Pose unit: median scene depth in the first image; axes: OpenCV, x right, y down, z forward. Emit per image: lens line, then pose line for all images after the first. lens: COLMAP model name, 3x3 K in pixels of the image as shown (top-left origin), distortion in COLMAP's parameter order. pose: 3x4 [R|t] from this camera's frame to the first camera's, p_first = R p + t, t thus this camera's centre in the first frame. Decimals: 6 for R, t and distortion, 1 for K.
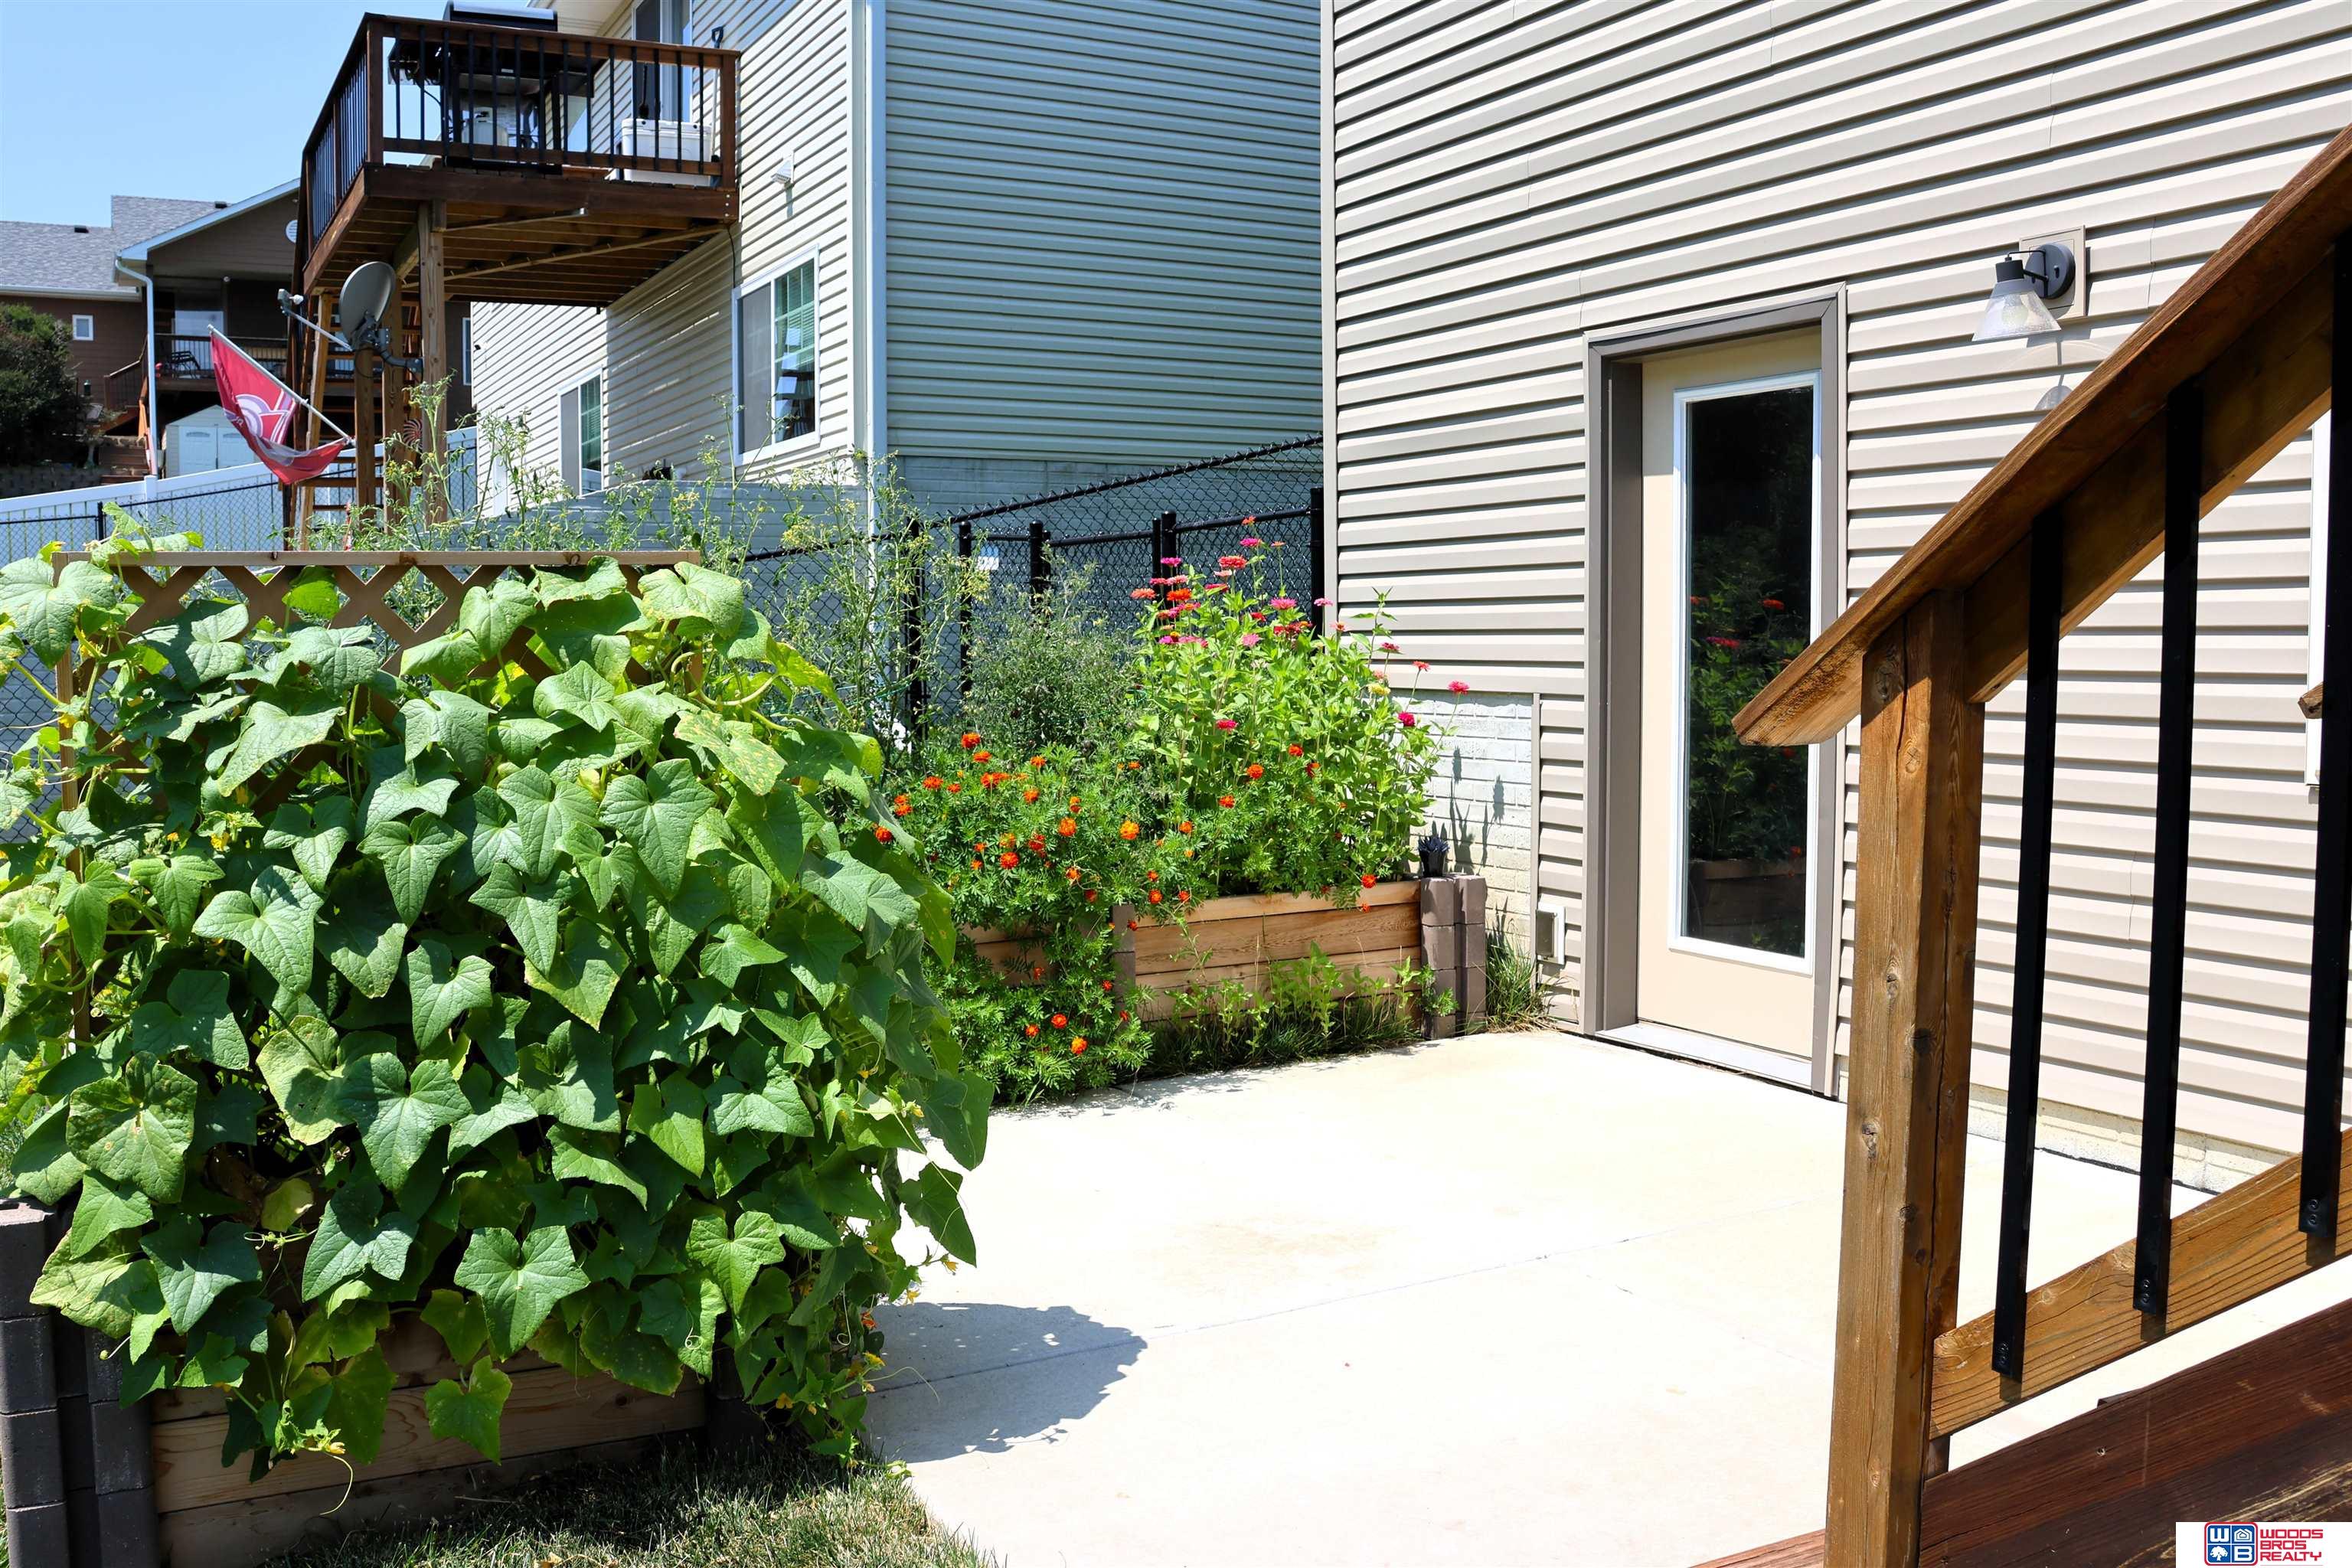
lens RADIAL K [[2093.8, 0, 1168.2], [0, 2093.8, 789.3], [0, 0, 1]] dist [-0.102313, 0.056113]
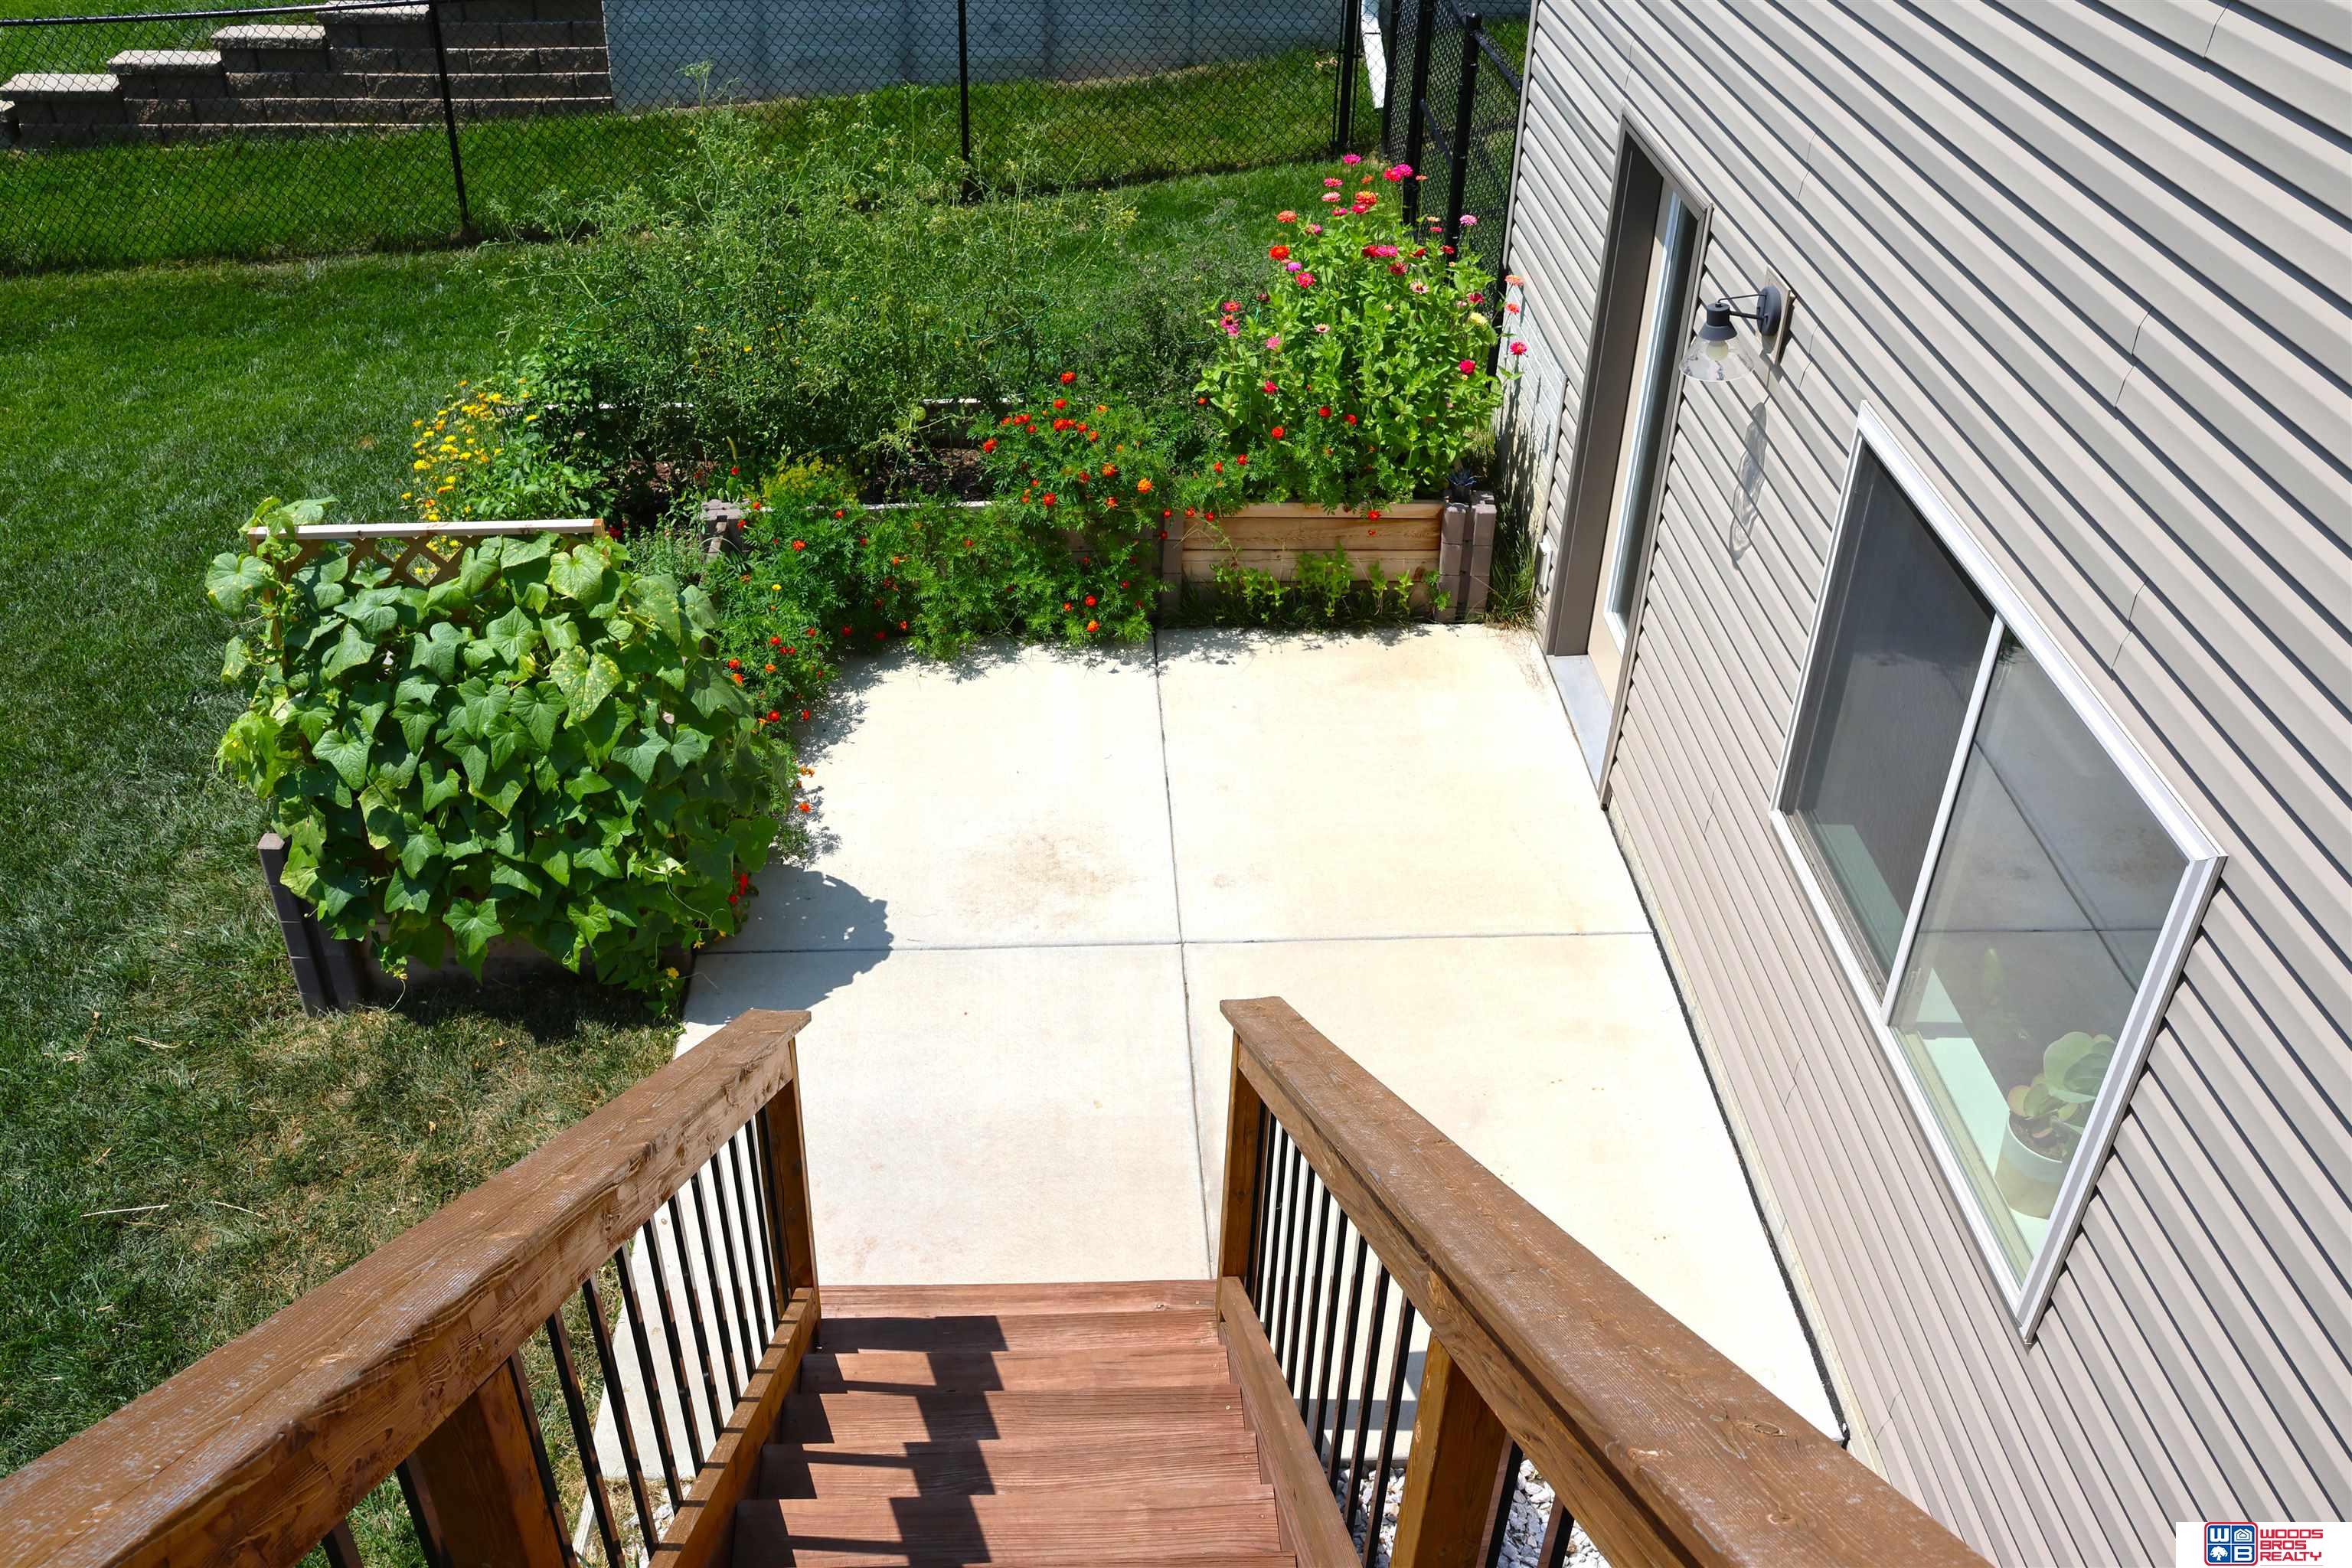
lens RADIAL K [[2093.8, 0, 1184.1], [0, 2093.8, 766.0], [0, 0, 1]] dist [-0.102313, 0.056113]
pose [[0.911417, 0.256551, -0.321714, 0.898577], [-0.066764, 0.863679, 0.499600, -0.922637], [0.406031, -0.433865, 0.804301, -0.272212]]
